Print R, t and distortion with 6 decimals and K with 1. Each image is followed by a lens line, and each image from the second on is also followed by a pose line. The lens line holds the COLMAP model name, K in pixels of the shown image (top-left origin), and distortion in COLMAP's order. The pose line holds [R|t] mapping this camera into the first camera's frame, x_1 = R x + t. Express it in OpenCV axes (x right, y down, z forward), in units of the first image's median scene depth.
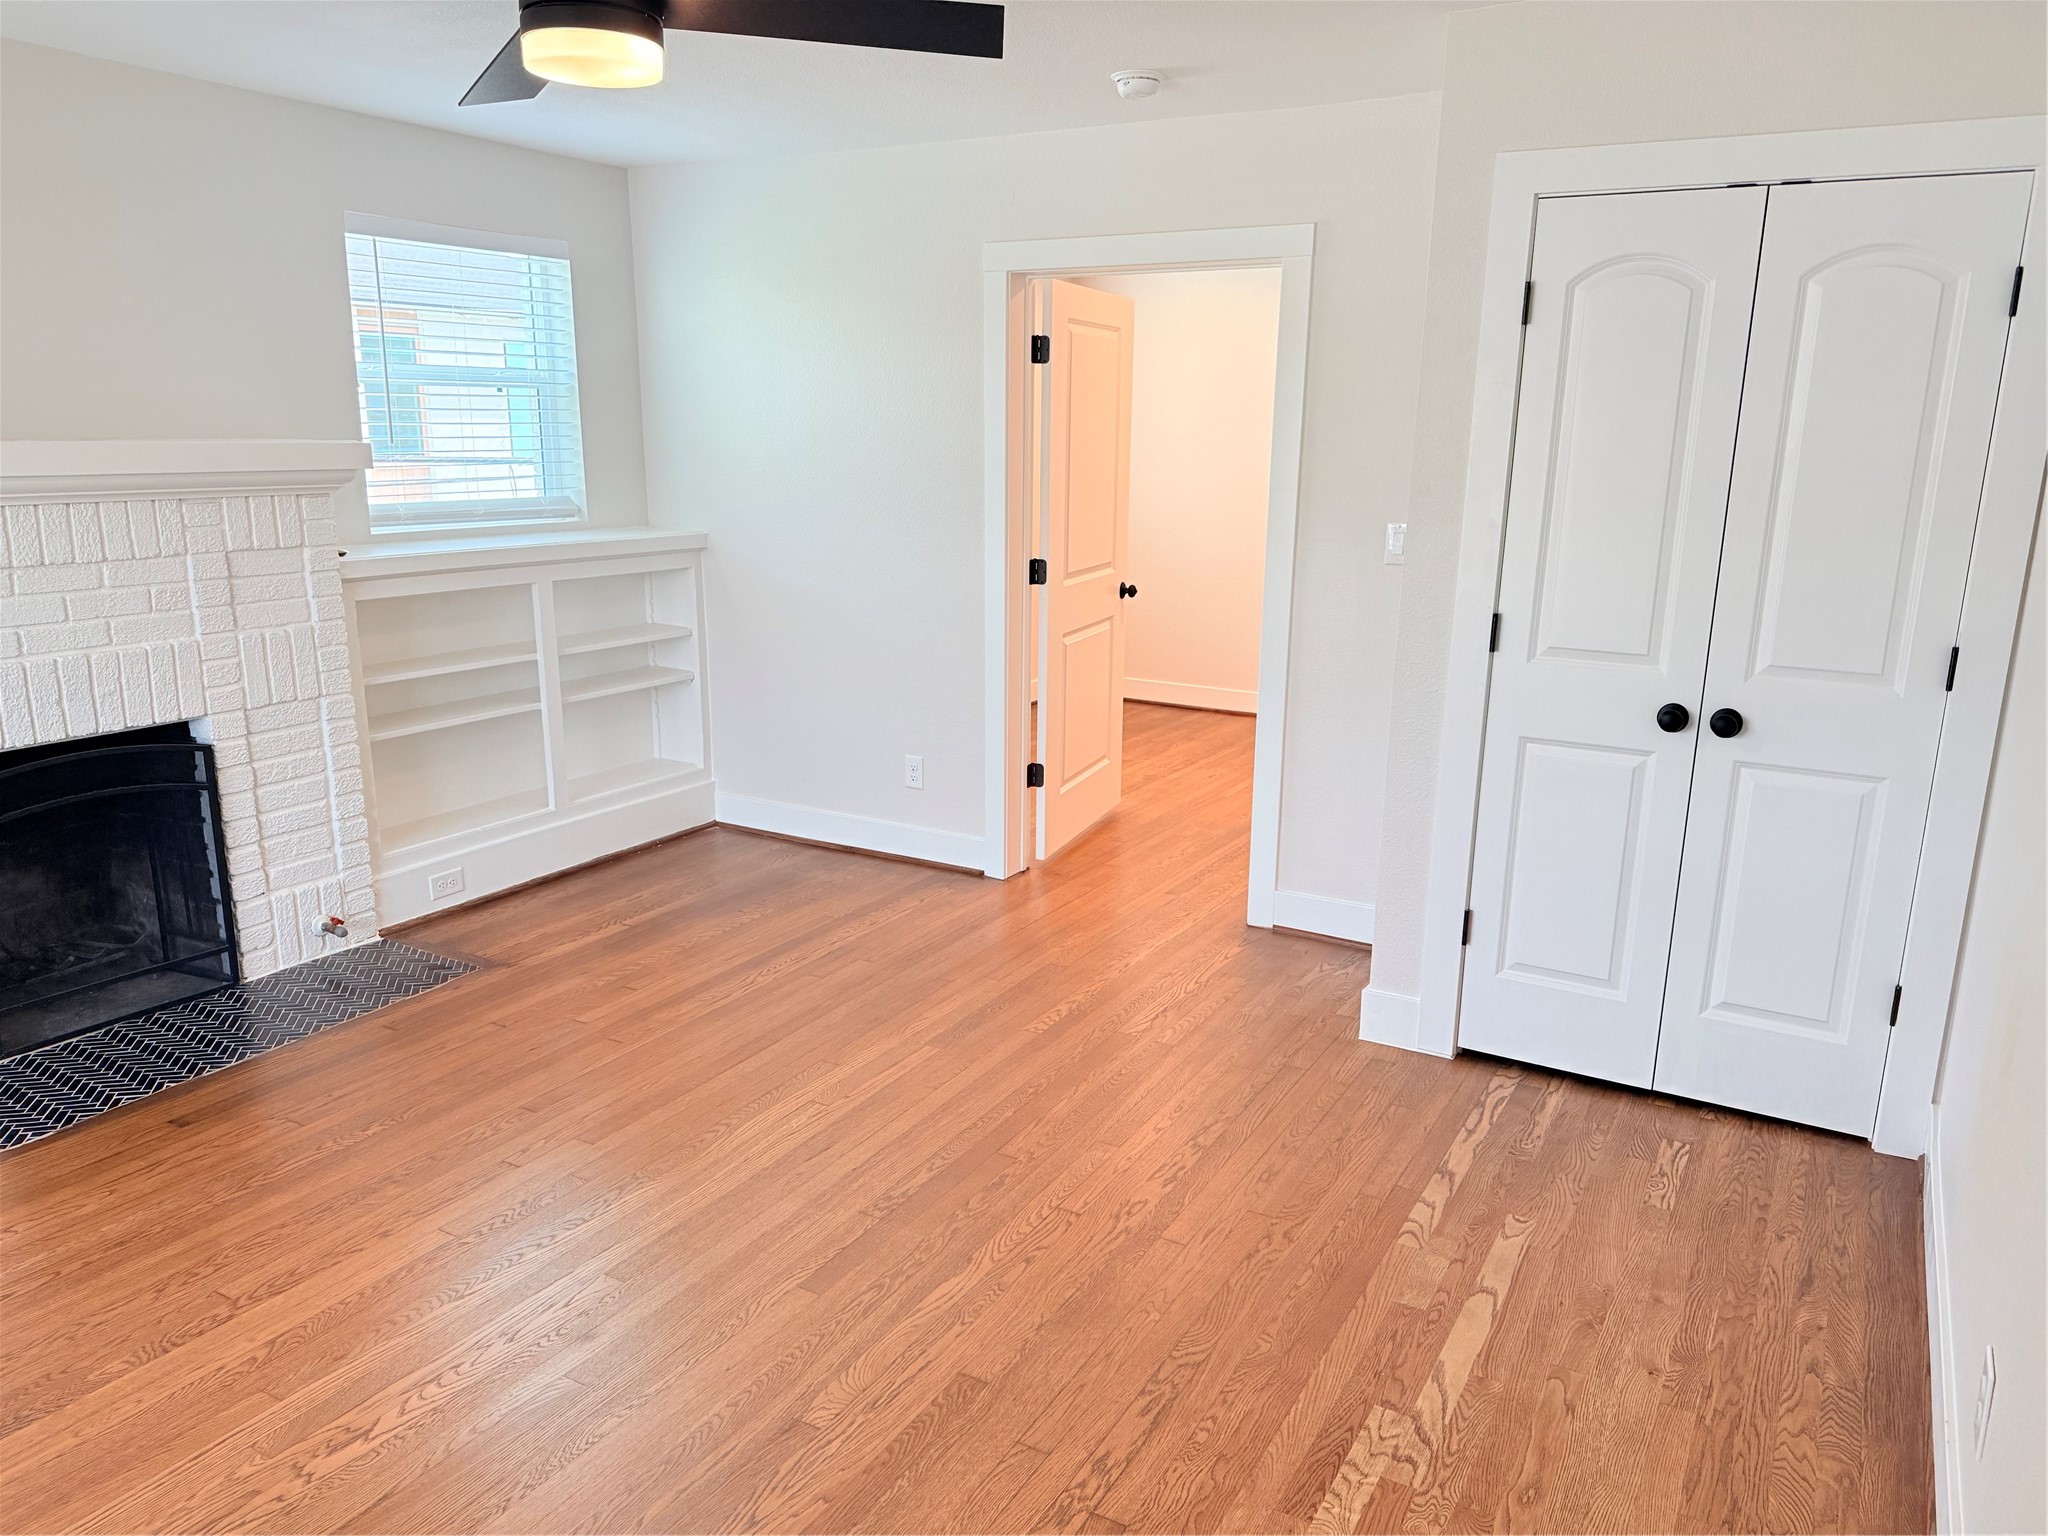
lens RADIAL K [[1447.8, 0, 1024.0], [0, 1447.8, 768.0], [0, 0, 1]] dist [0.189697, -0.277924]
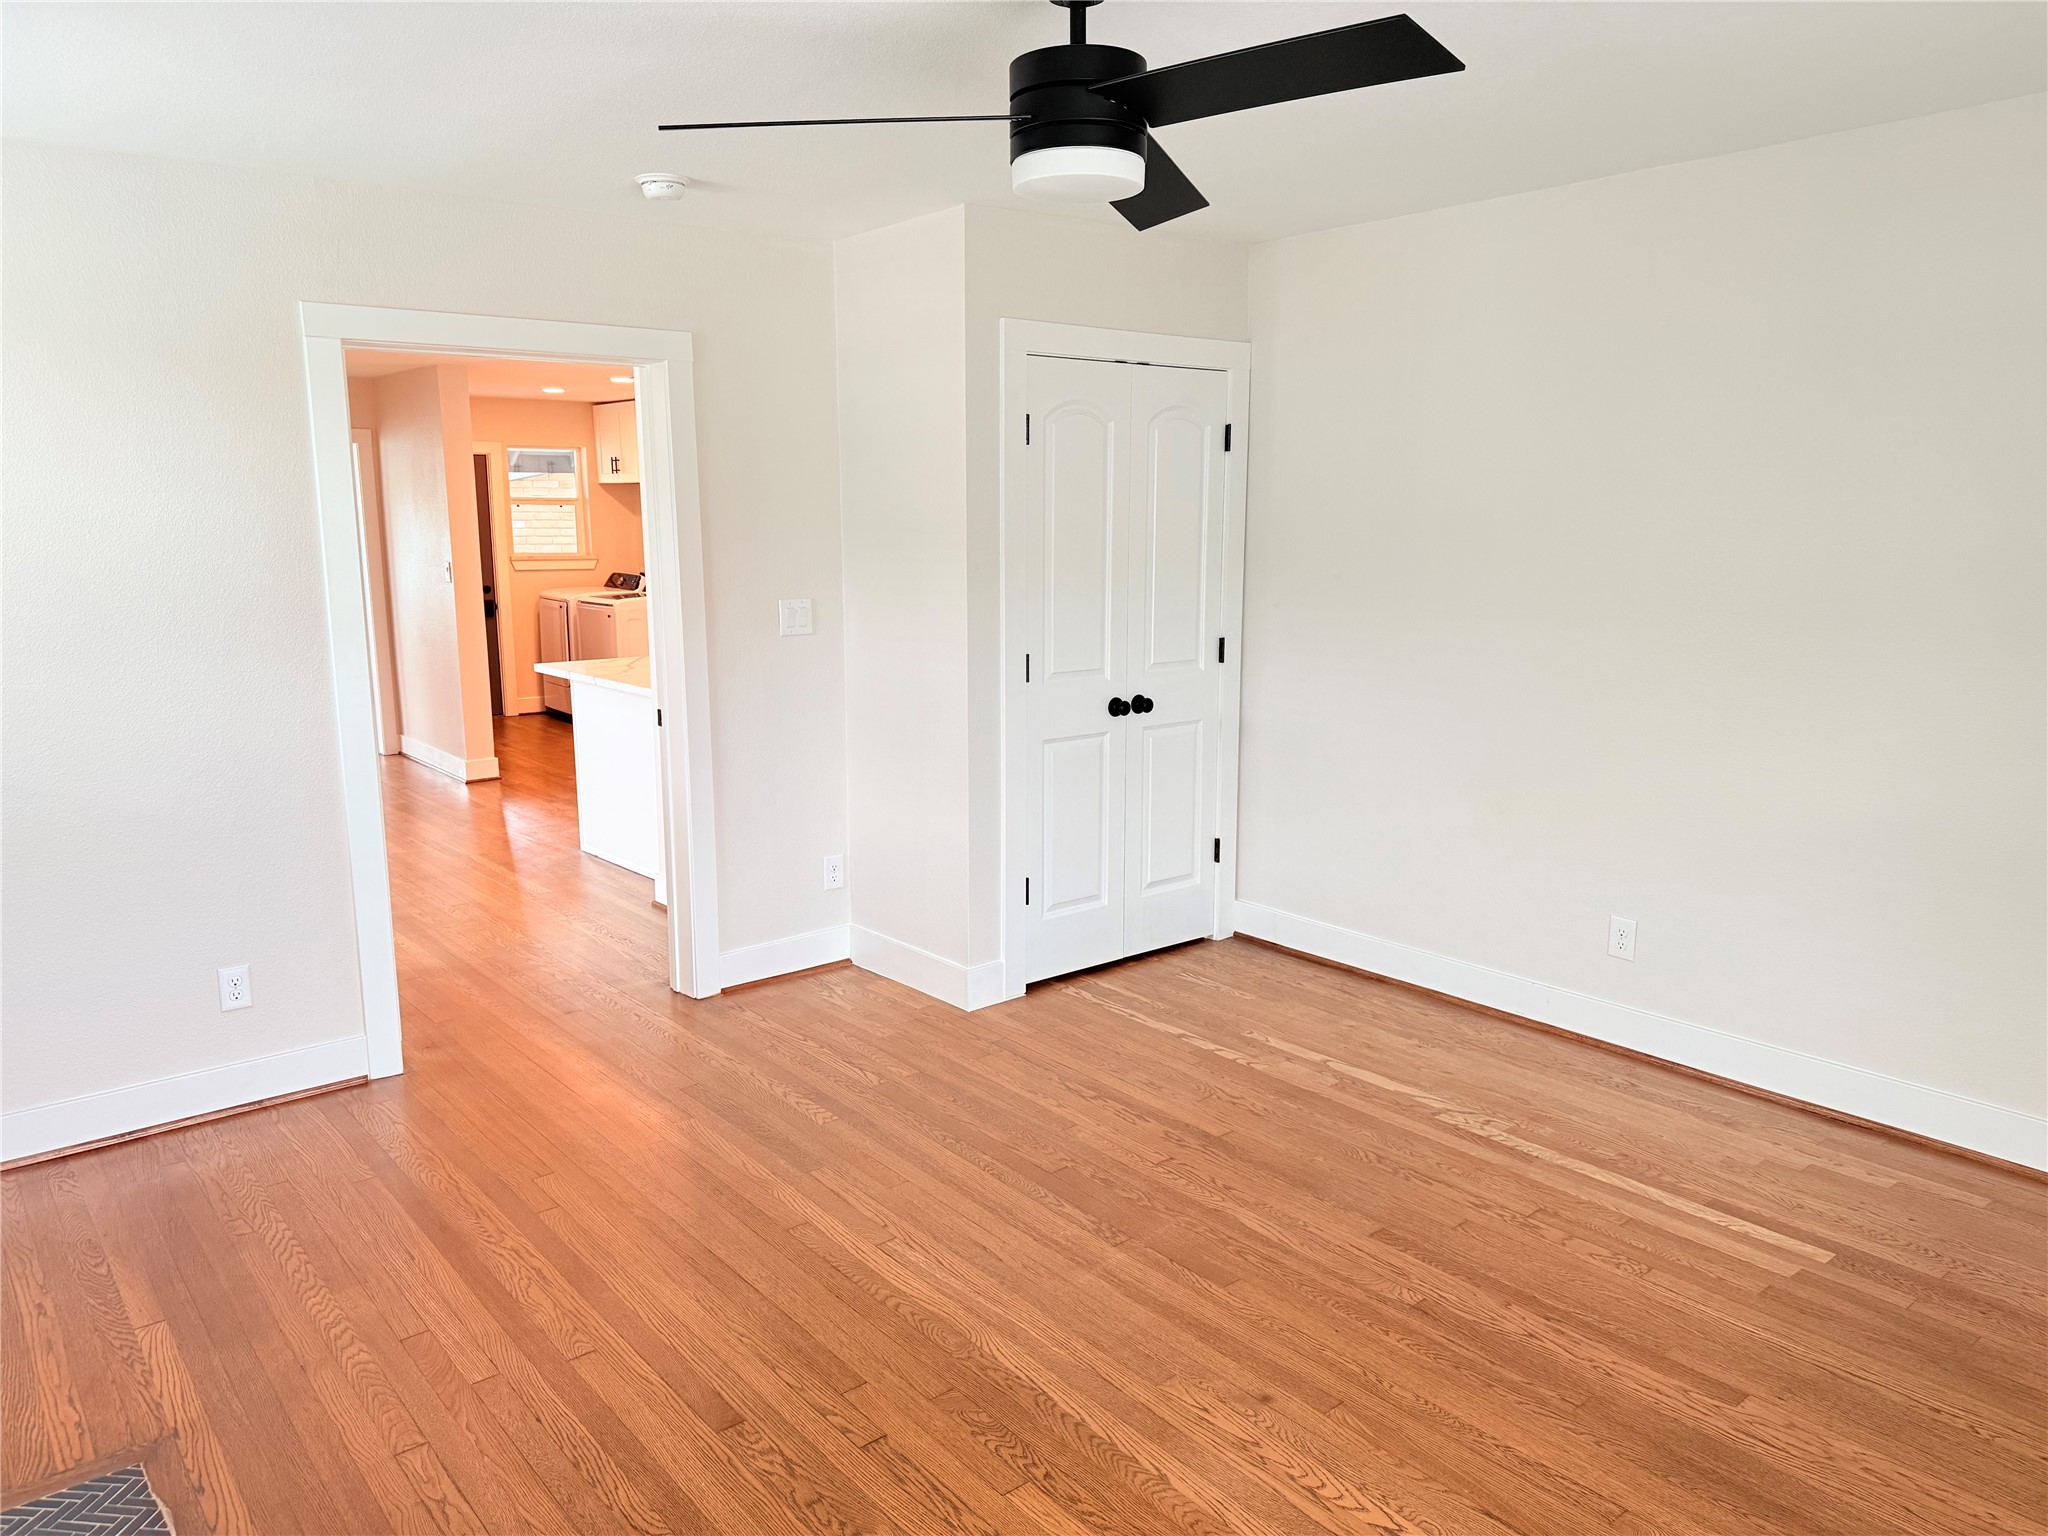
lens RADIAL K [[1439.8, 0, 1024.0], [0, 1439.8, 768.0], [0, 0, 1]] dist [0.121327, -0.115939]
pose [[0.359295, -0.186160, 0.914468, -0.948565], [0.224418, 0.968382, 0.108961, -0.154780], [-0.905839, 0.166074, 0.389713, 0.524816]]
